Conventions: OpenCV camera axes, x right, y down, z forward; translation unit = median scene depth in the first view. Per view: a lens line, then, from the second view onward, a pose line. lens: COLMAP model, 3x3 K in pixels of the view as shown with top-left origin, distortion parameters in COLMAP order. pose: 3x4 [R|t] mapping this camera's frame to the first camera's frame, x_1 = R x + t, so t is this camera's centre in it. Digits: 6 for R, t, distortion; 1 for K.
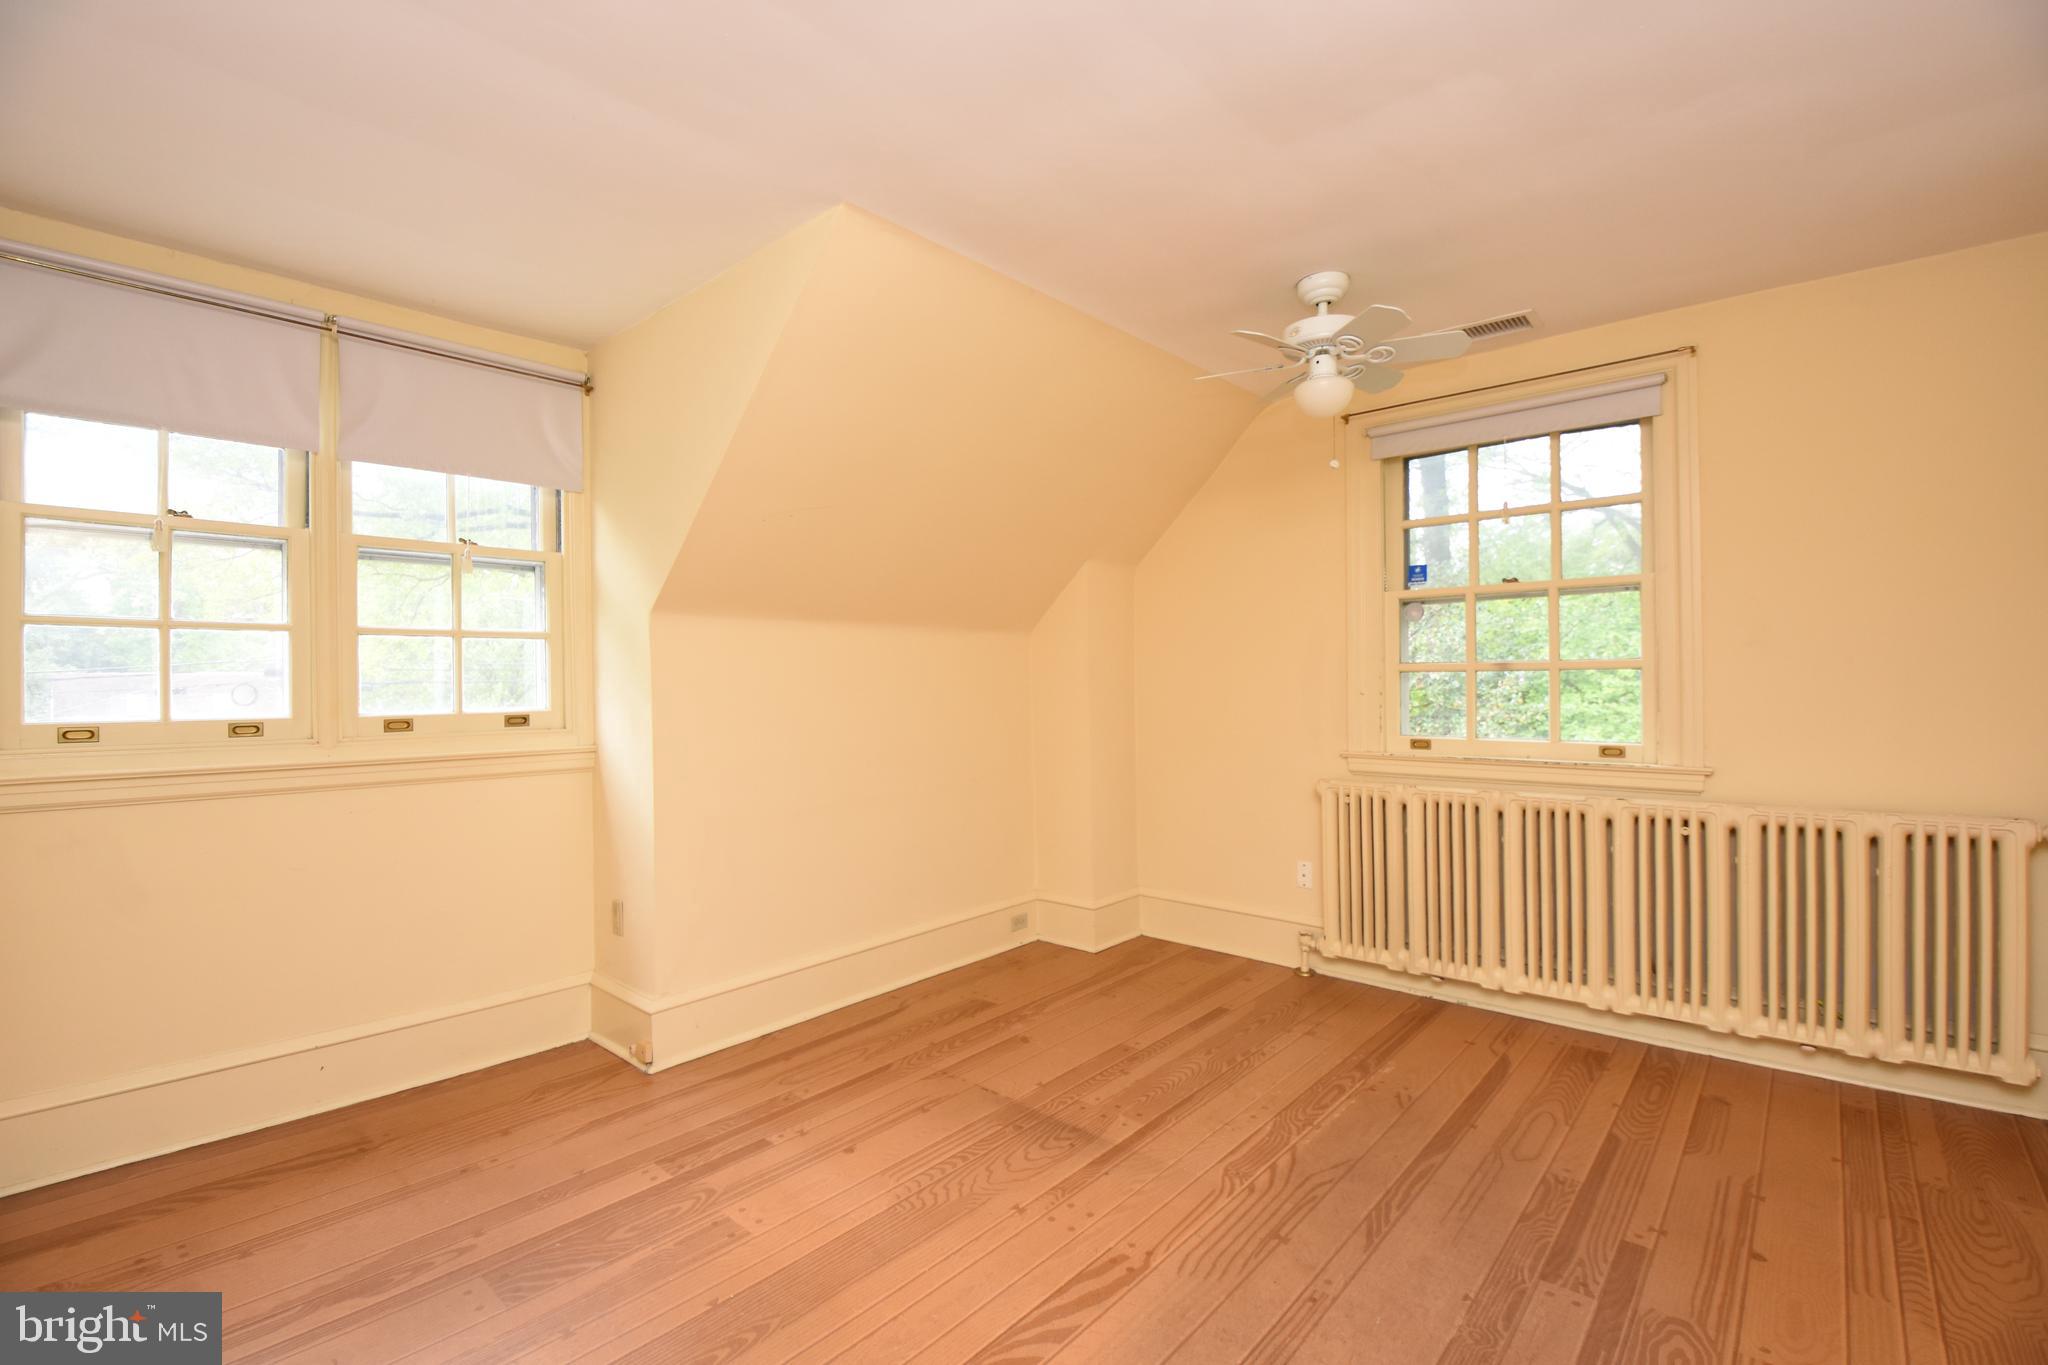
lens RADIAL K [[898.4, 0, 1027.9], [0, 898.4, 672.5], [0, 0, 1]] dist [0.015694, -0.023981]
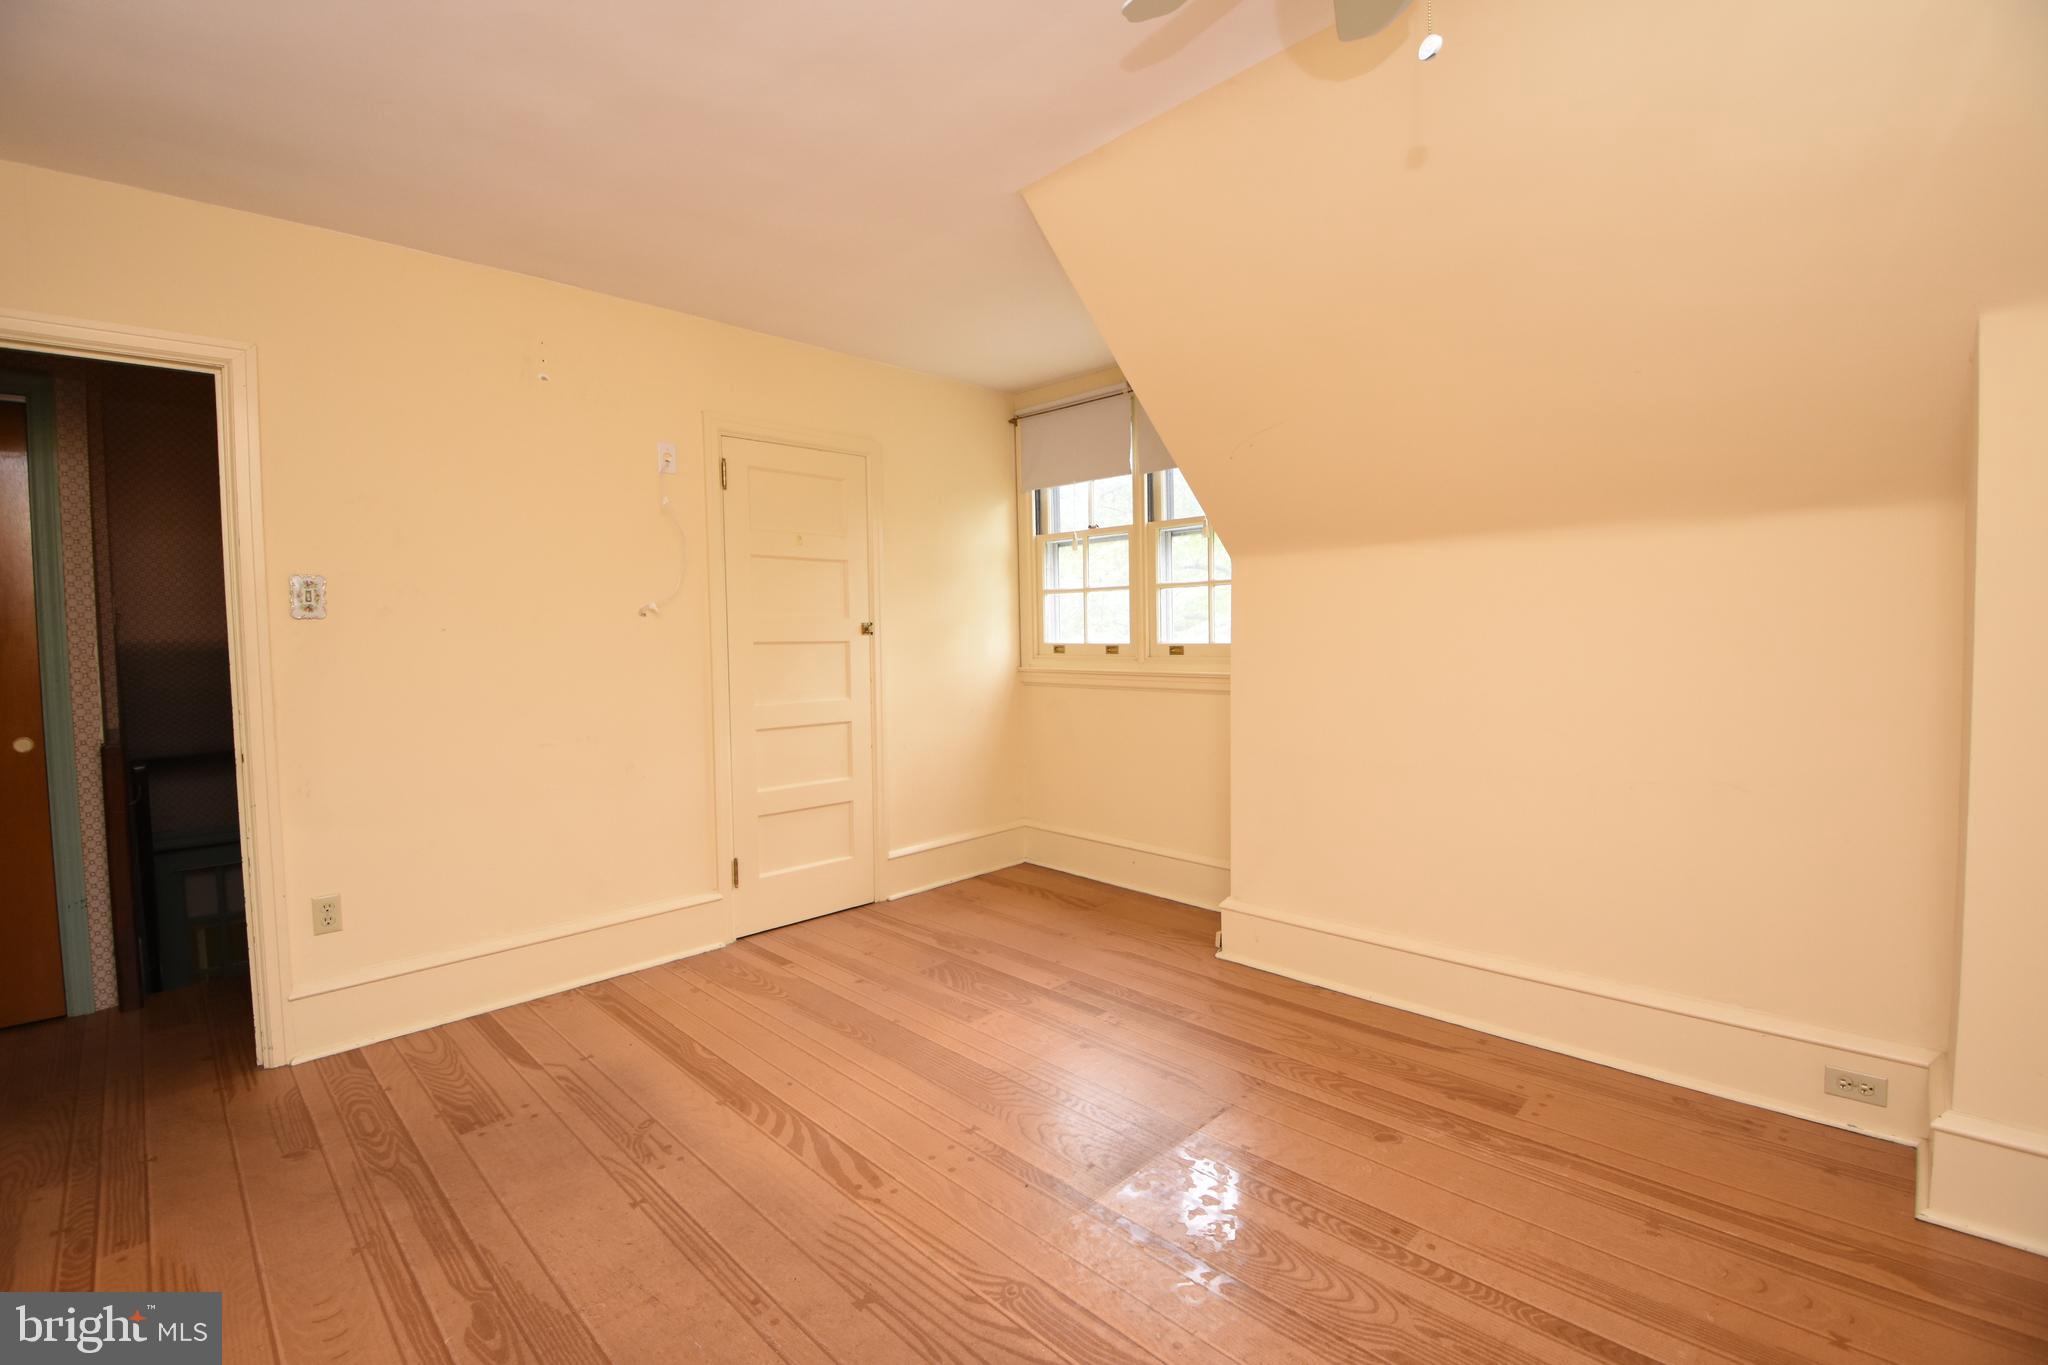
lens RADIAL K [[898.4, 0, 1027.9], [0, 898.4, 672.5], [0, 0, 1]] dist [0.015694, -0.023981]
pose [[-0.056224, 0.060349, -0.996593, 0.808699], [0.029727, 0.997830, 0.058746, 0.002967], [0.997976, -0.026323, -0.057896, 0.921112]]
